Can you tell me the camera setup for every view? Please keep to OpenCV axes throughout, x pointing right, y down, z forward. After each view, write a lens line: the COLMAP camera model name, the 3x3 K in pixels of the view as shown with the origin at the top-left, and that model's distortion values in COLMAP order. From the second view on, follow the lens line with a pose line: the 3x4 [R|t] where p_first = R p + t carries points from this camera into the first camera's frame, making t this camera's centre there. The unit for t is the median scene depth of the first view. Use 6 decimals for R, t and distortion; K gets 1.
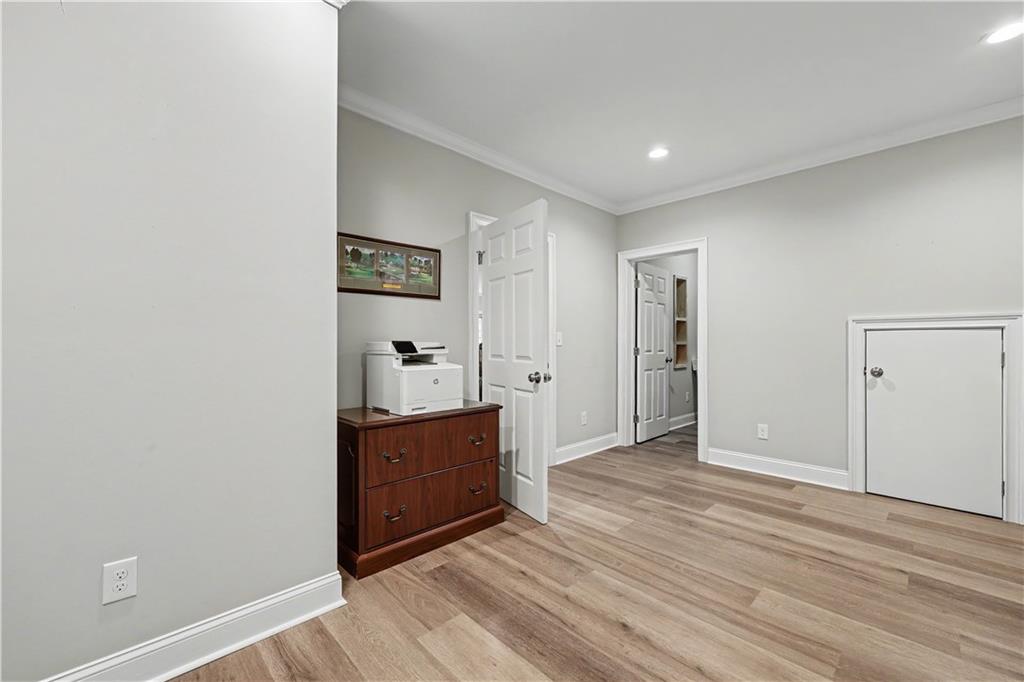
lens RADIAL K [[421.5, 0, 512.4], [0, 421.5, 344.3], [0, 0, 1]] dist [-0.000245, 0.000052]
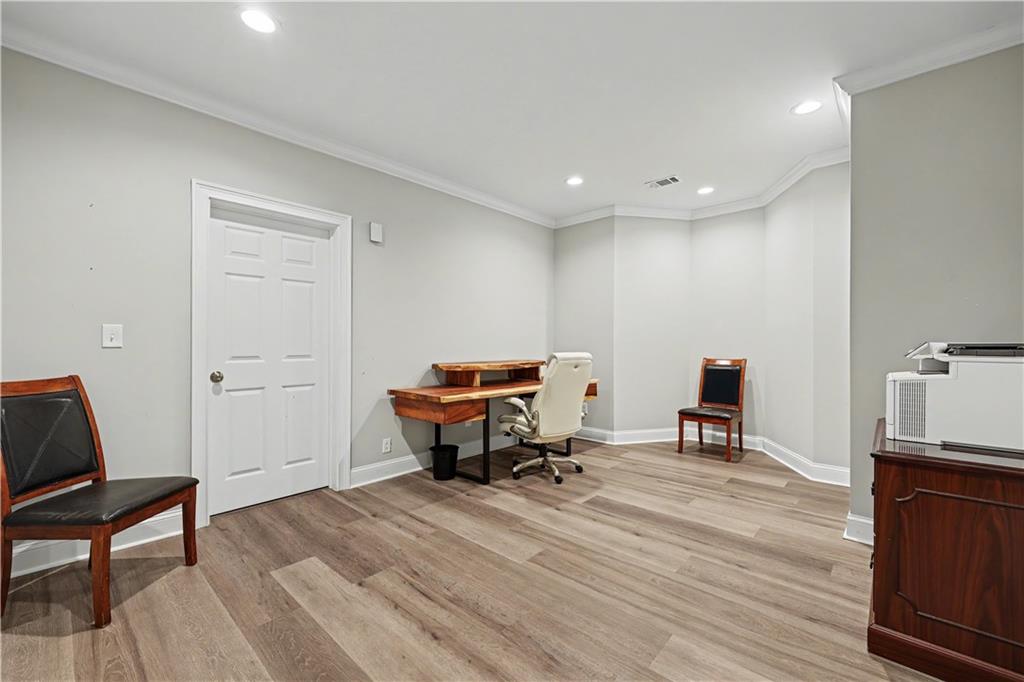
lens RADIAL K [[421.5, 0, 512.4], [0, 421.5, 344.3], [0, 0, 1]] dist [-0.000245, 0.000052]
pose [[-0.997731, 0.001038, -0.067313, 0.671430], [0.000961, 0.999999, 0.001177, -0.003538], [0.067314, 0.001109, -0.997731, 2.044967]]
